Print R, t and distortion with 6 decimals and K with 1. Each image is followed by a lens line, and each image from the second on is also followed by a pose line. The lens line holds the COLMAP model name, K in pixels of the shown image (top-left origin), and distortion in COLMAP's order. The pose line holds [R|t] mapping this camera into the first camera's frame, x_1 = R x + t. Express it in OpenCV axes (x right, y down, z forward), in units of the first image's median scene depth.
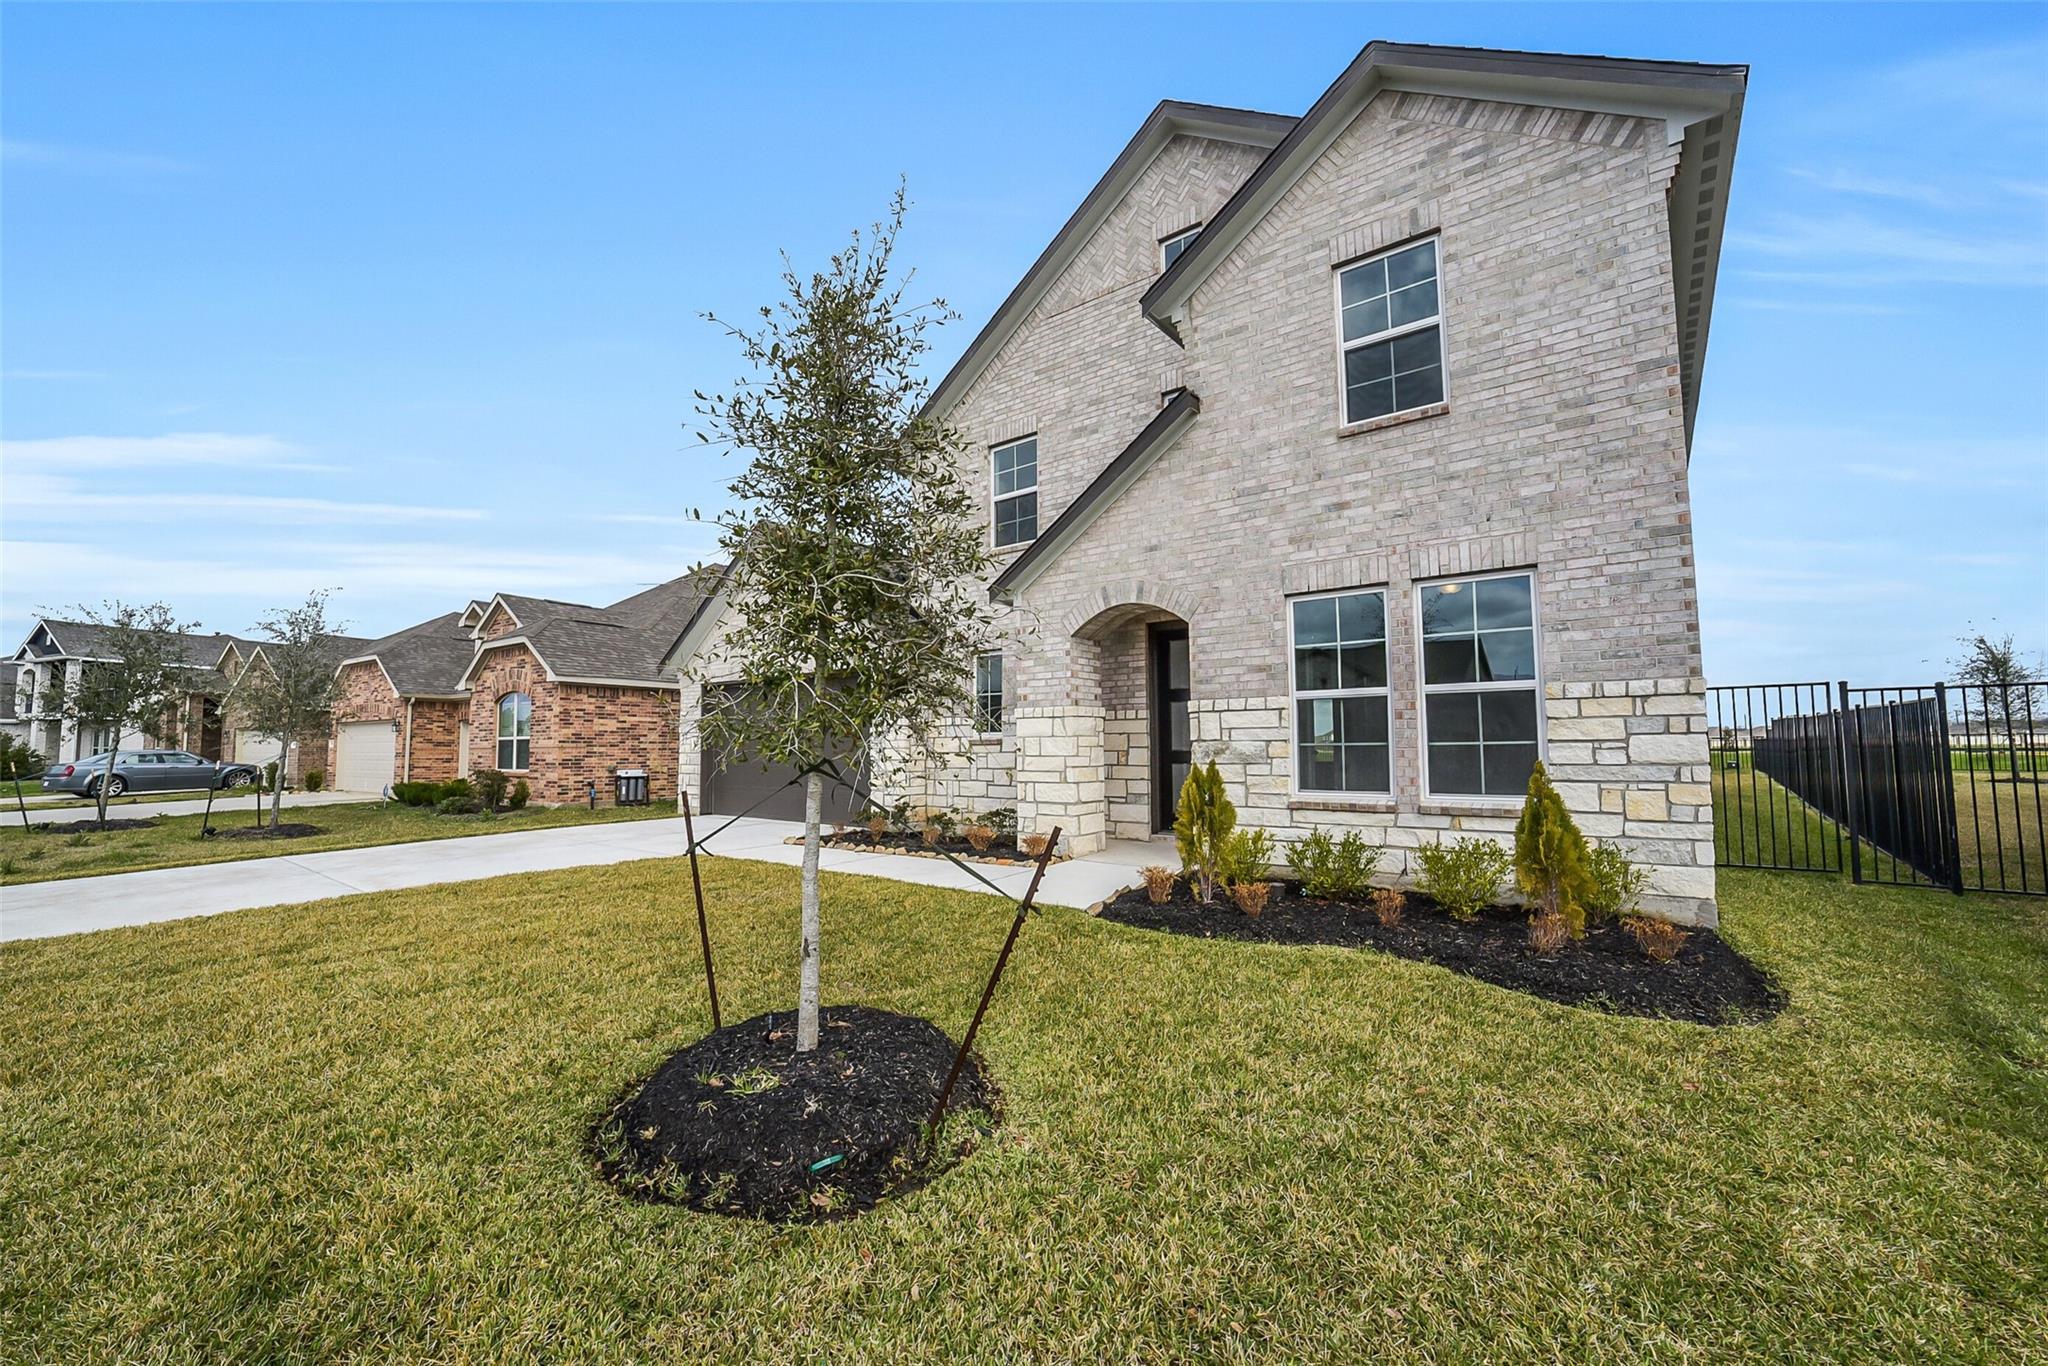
lens RADIAL K [[810.1, 0, 1024.0], [0, 810.1, 691.1], [0, 0, 1]] dist [-0.039476, 0.009428]
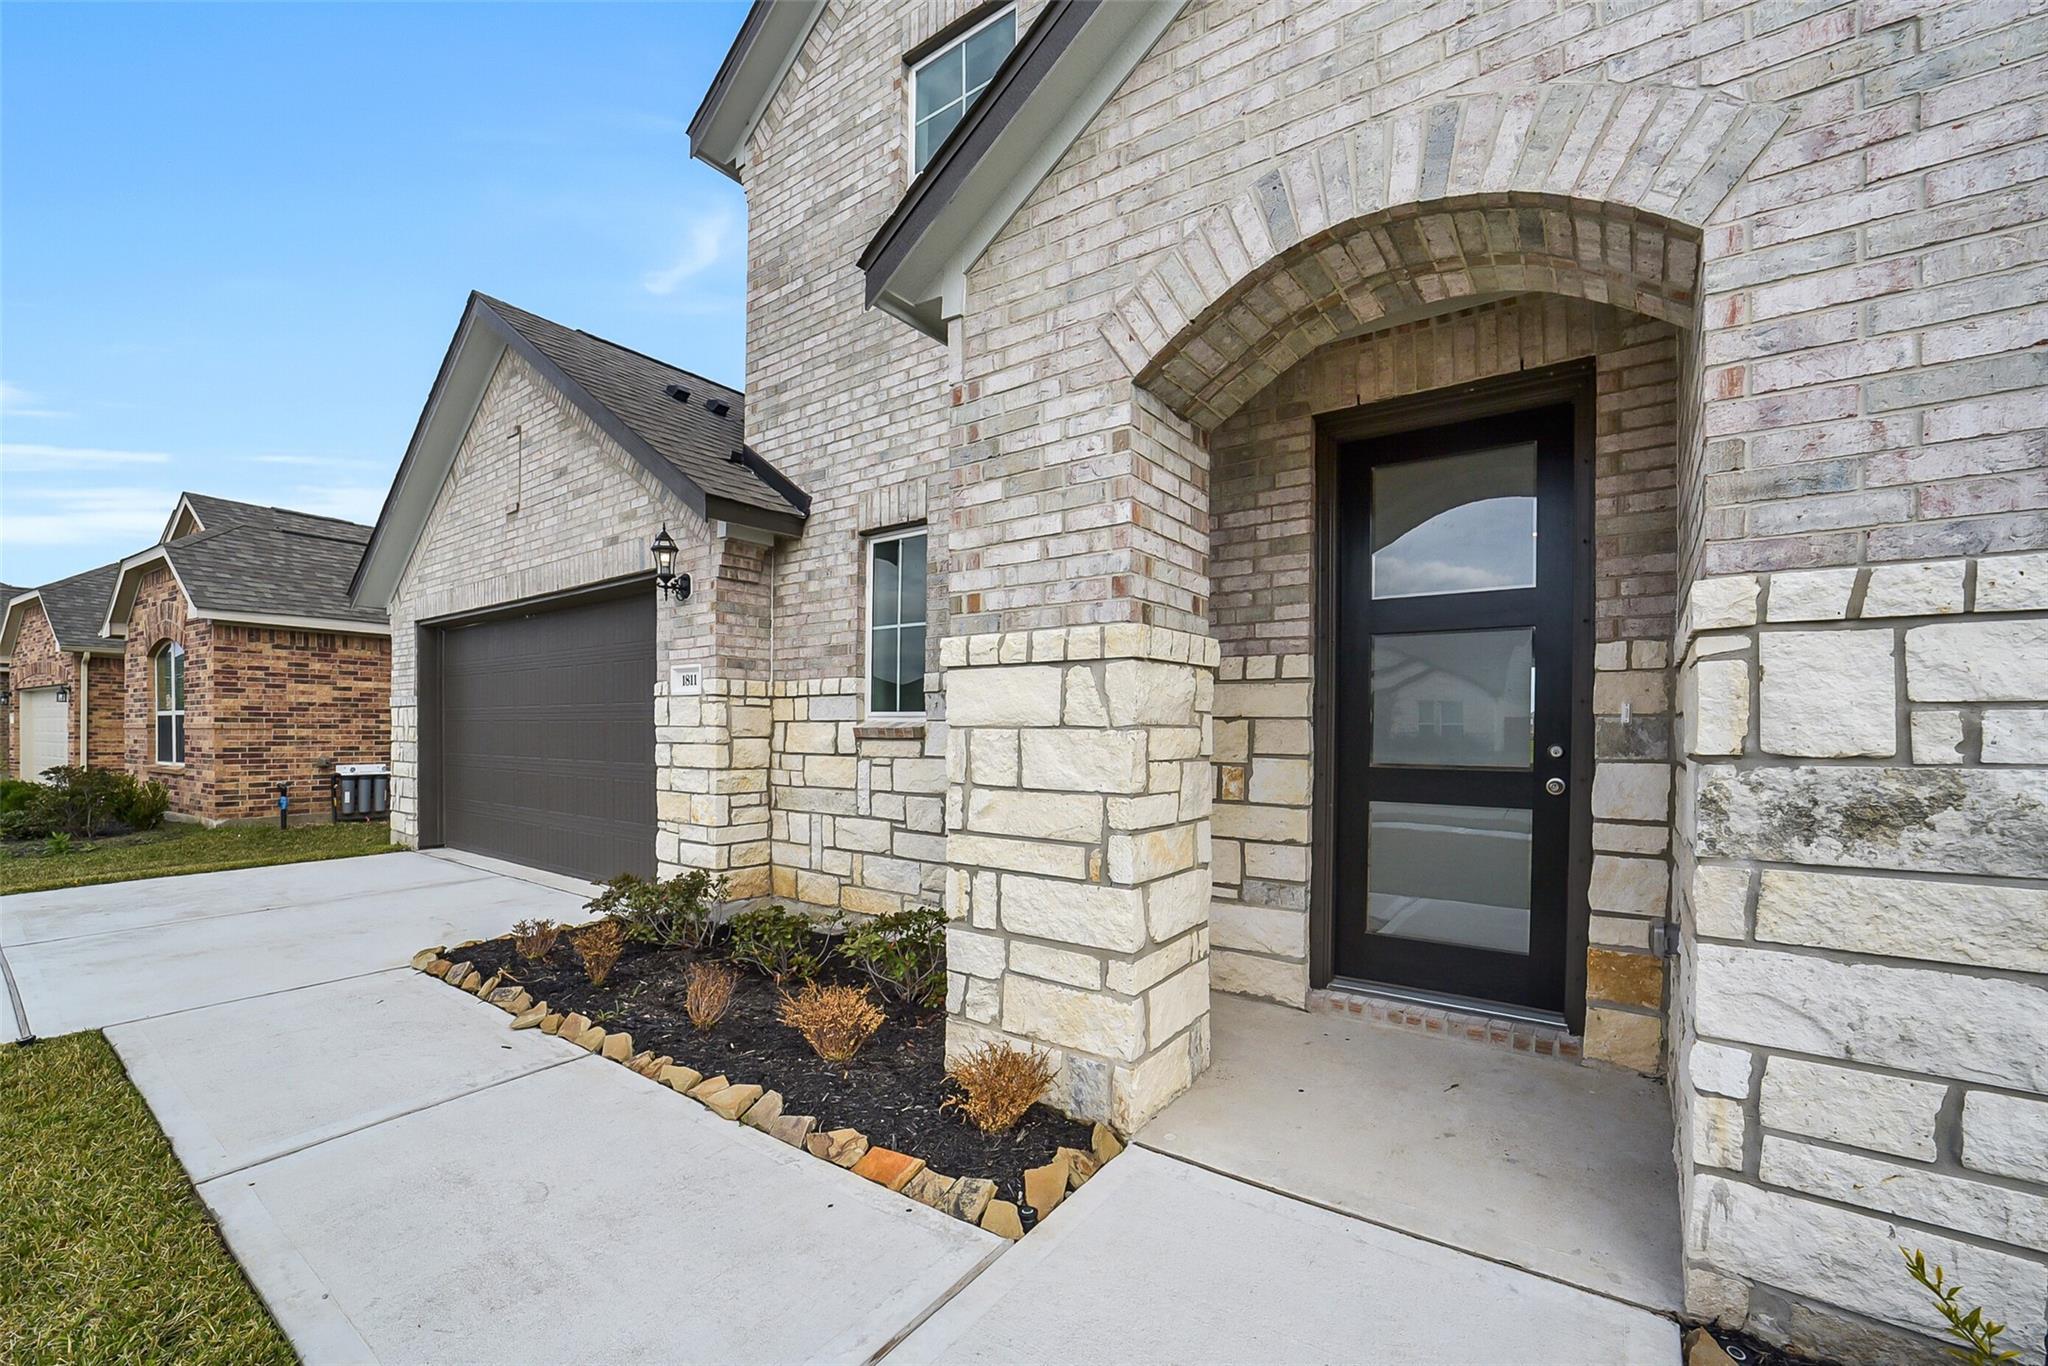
lens RADIAL K [[810.1, 0, 1024.0], [0, 810.1, 691.1], [0, 0, 1]] dist [-0.039476, 0.009428]
pose [[0.998816, 0.012700, 0.046963, 0.006440], [-0.013800, 0.999636, 0.023165, 0.034406], [-0.046652, -0.023786, 0.998628, 0.669531]]
